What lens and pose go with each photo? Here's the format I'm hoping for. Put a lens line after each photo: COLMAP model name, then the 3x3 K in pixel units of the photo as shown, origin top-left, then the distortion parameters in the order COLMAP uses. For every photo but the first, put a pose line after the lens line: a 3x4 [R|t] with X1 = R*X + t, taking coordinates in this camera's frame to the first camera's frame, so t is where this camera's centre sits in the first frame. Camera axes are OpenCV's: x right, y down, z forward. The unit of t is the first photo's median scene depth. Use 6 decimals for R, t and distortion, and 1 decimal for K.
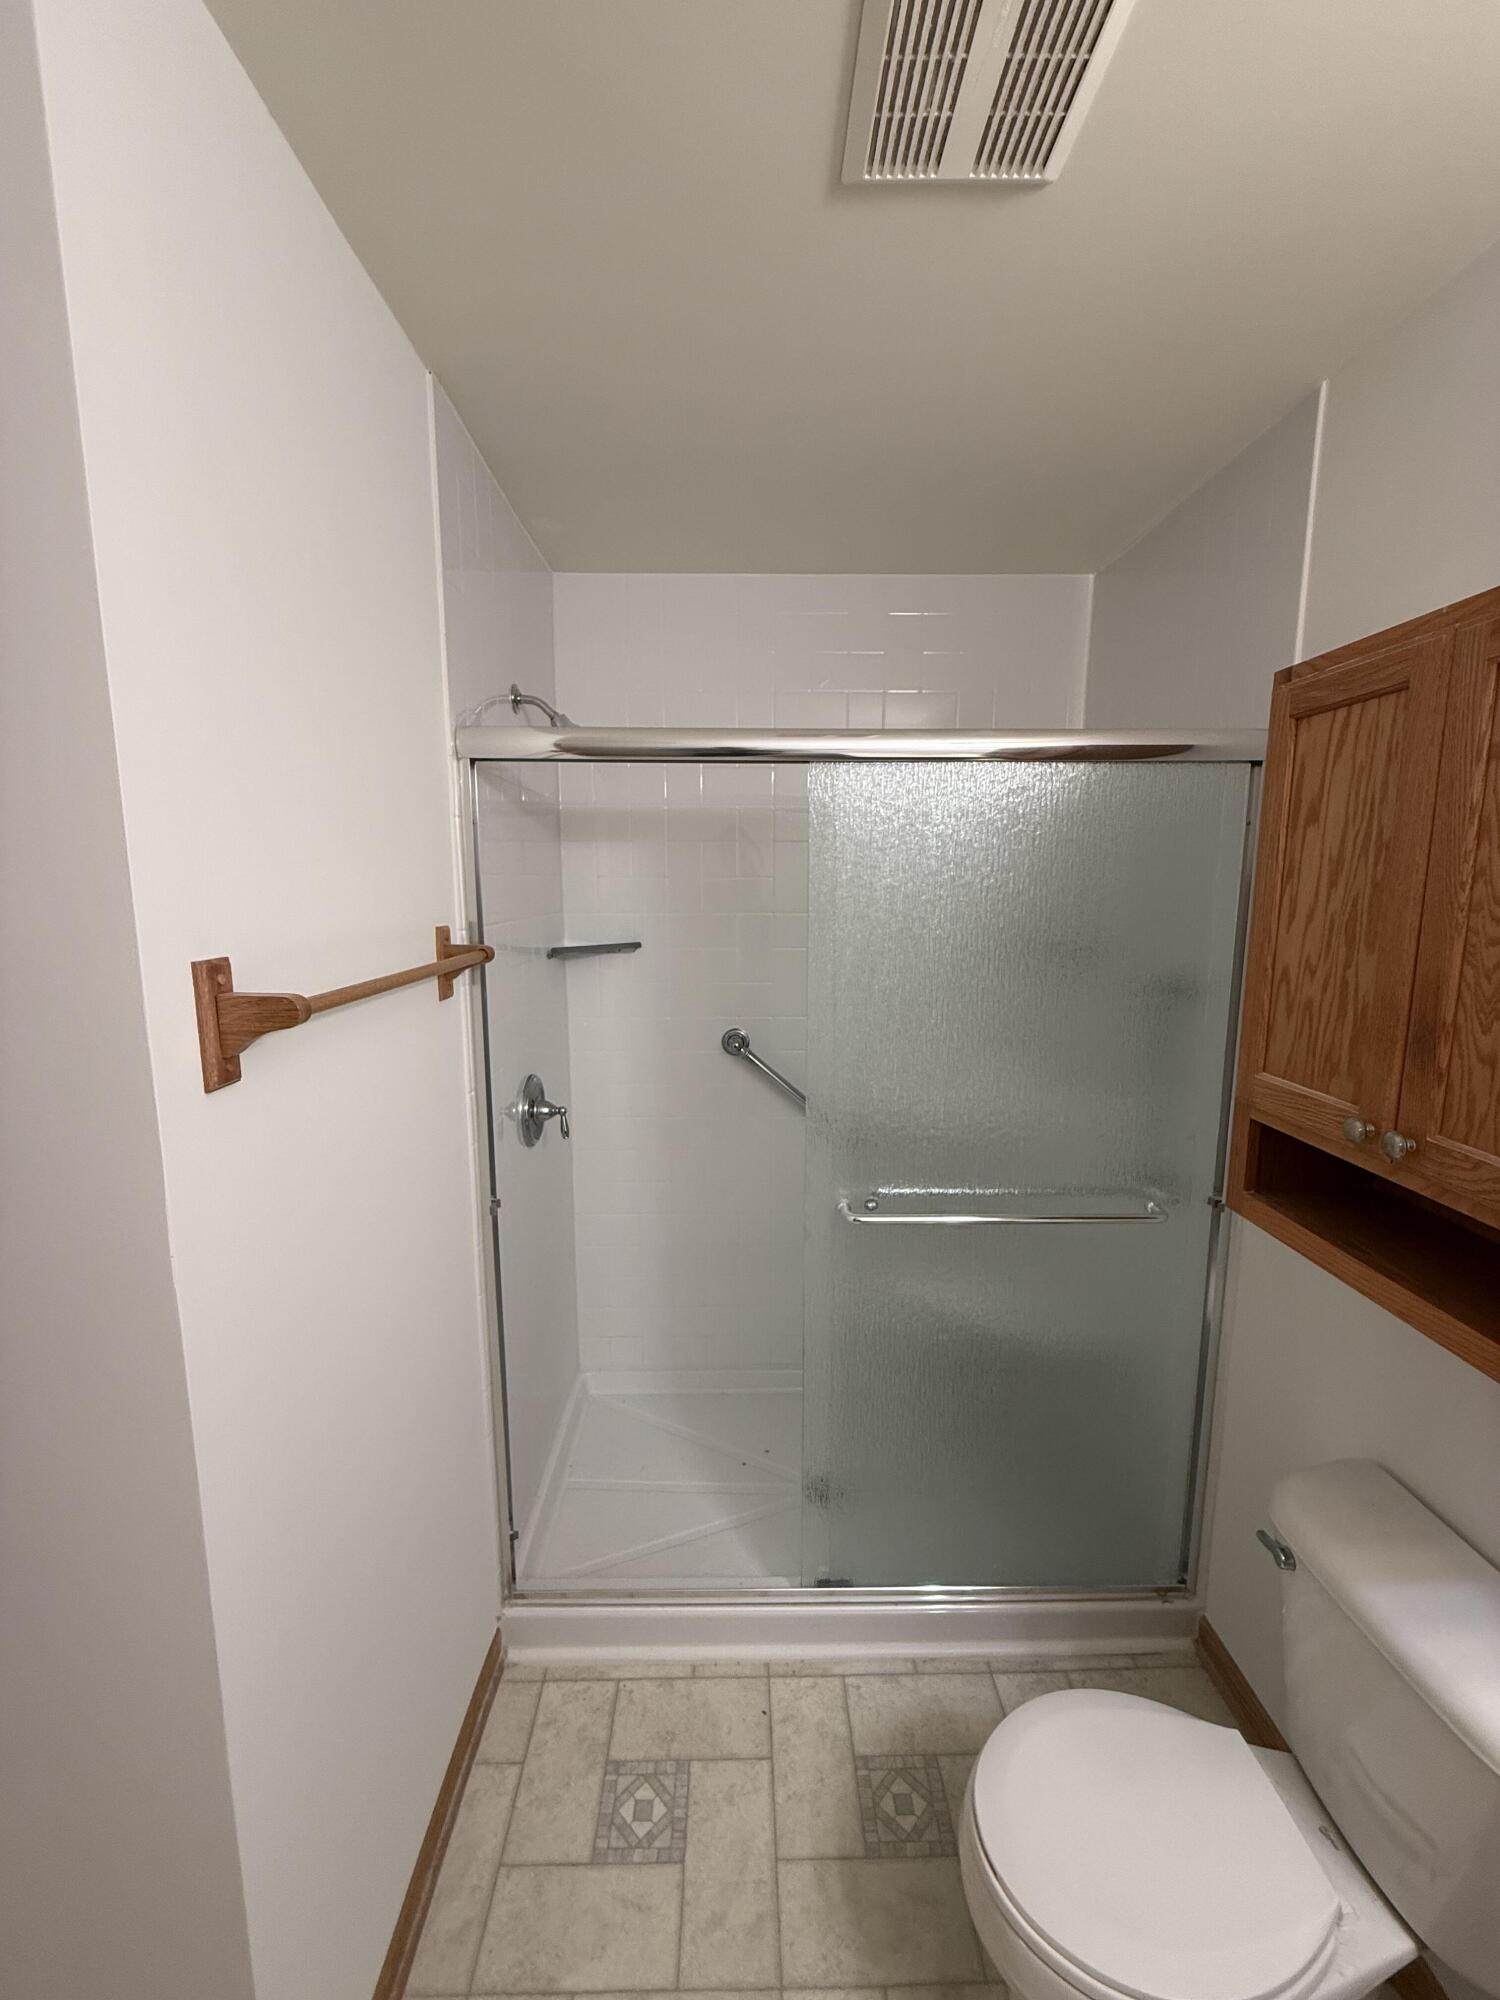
lens RADIAL K [[787.5, 0, 747.7], [0, 787.5, 999.6], [0, 0, 1]] dist [-0.001375, 0.000310]
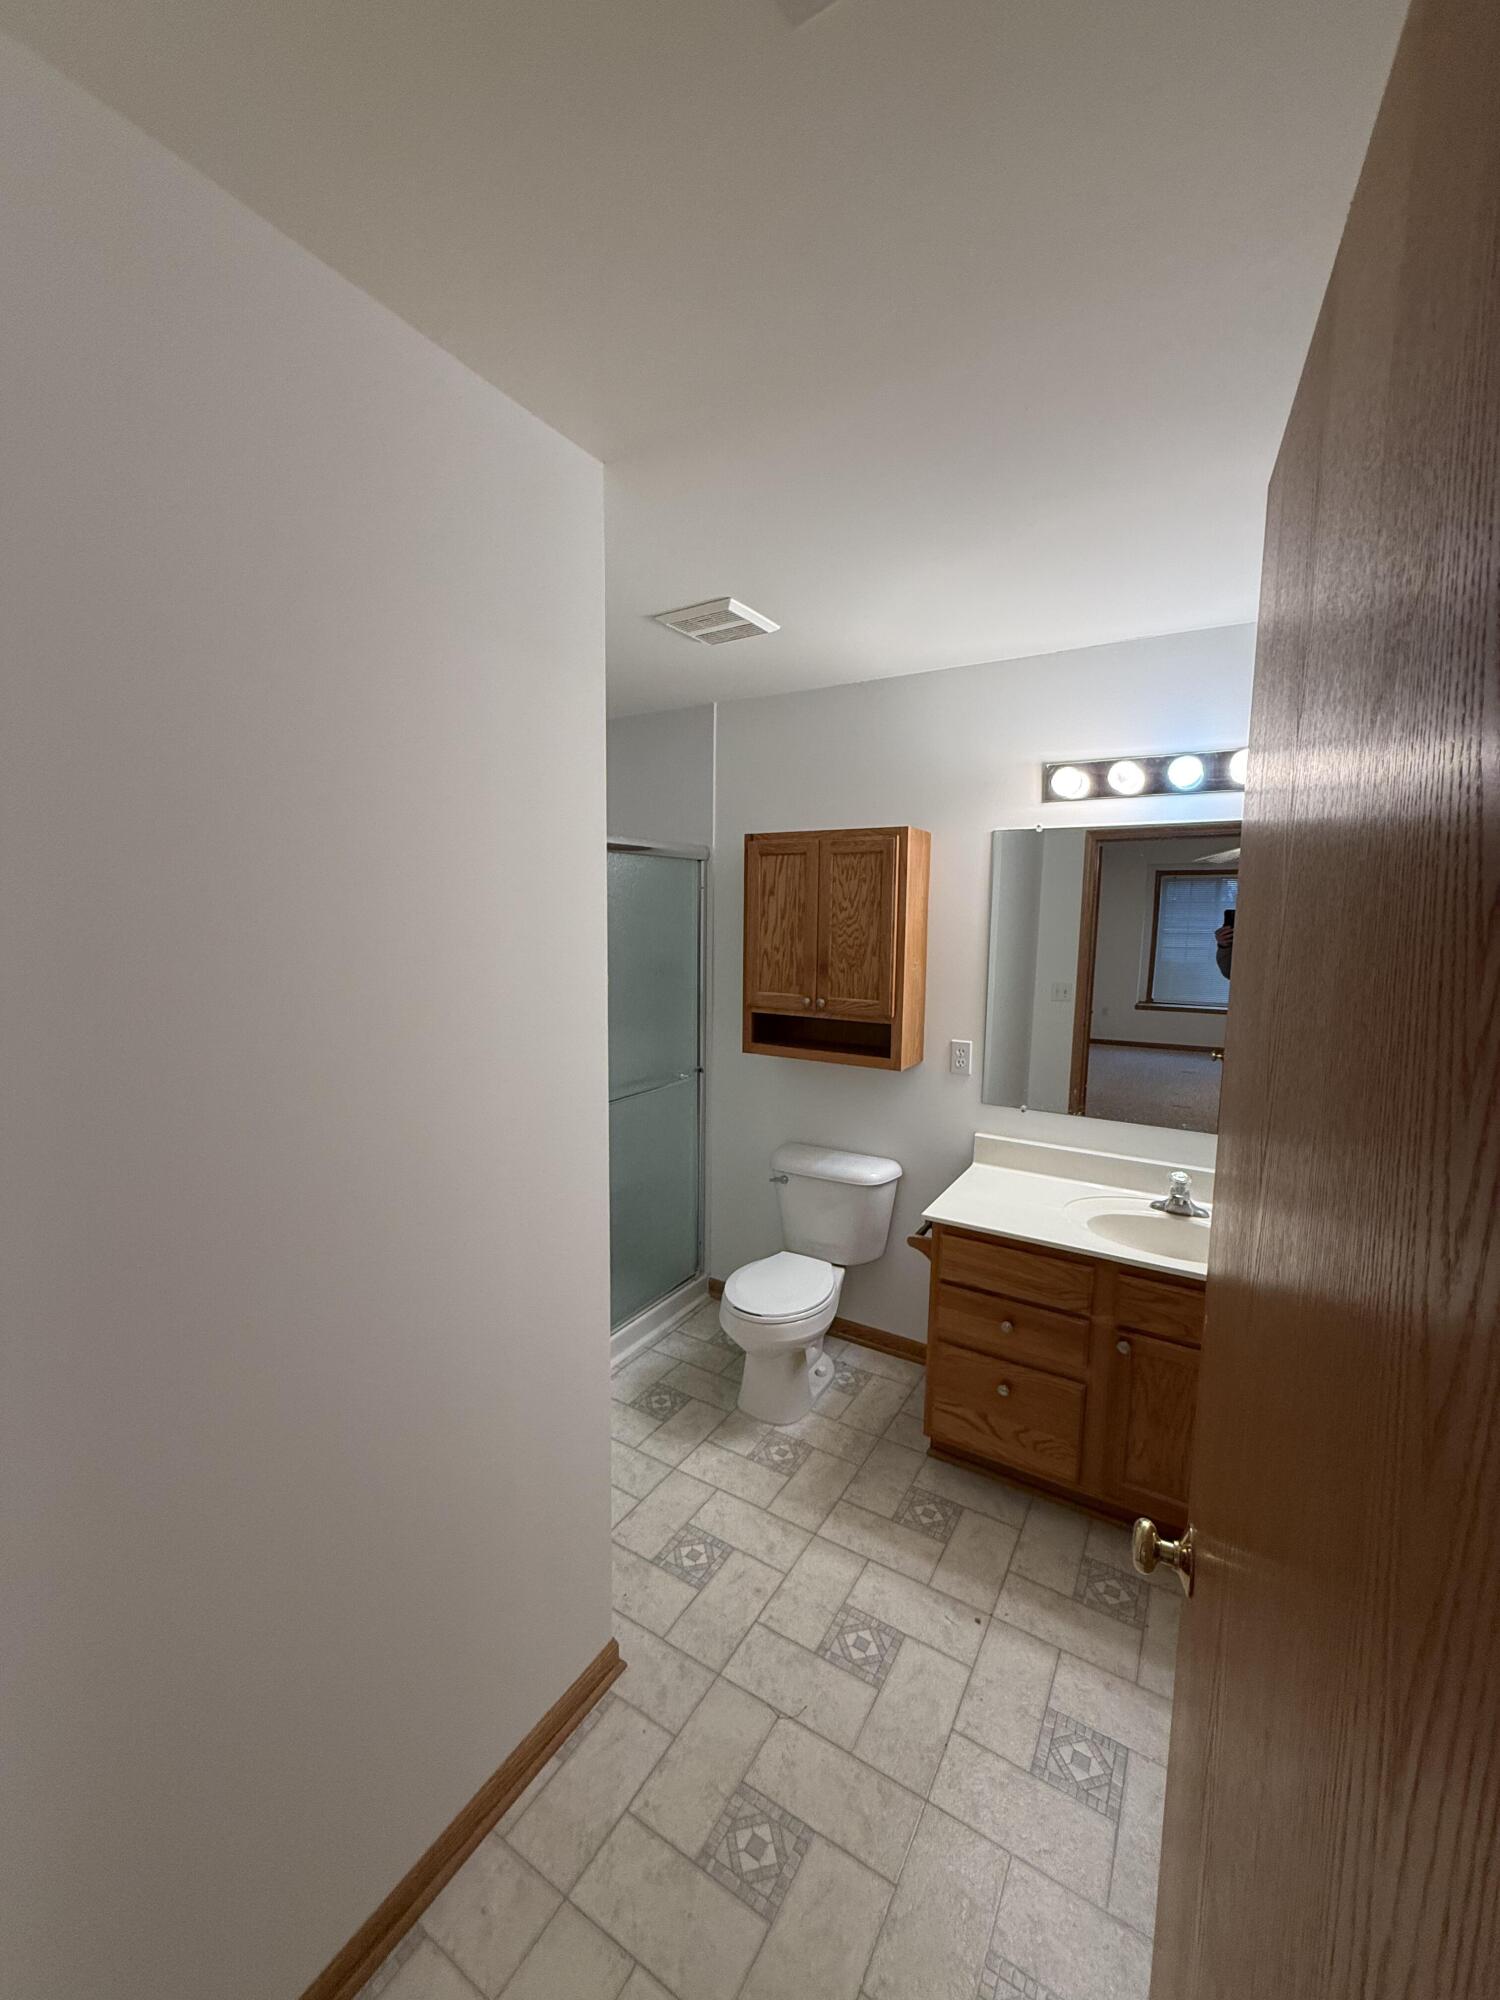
lens RADIAL K [[787.5, 0, 747.7], [0, 787.5, 999.6], [0, 0, 1]] dist [-0.001375, 0.000310]
pose [[0.532002, -0.080817, 0.842877, -1.530347], [0.106498, 0.993916, 0.028080, 0.043684], [-0.840019, 0.074826, 0.537372, -0.332472]]
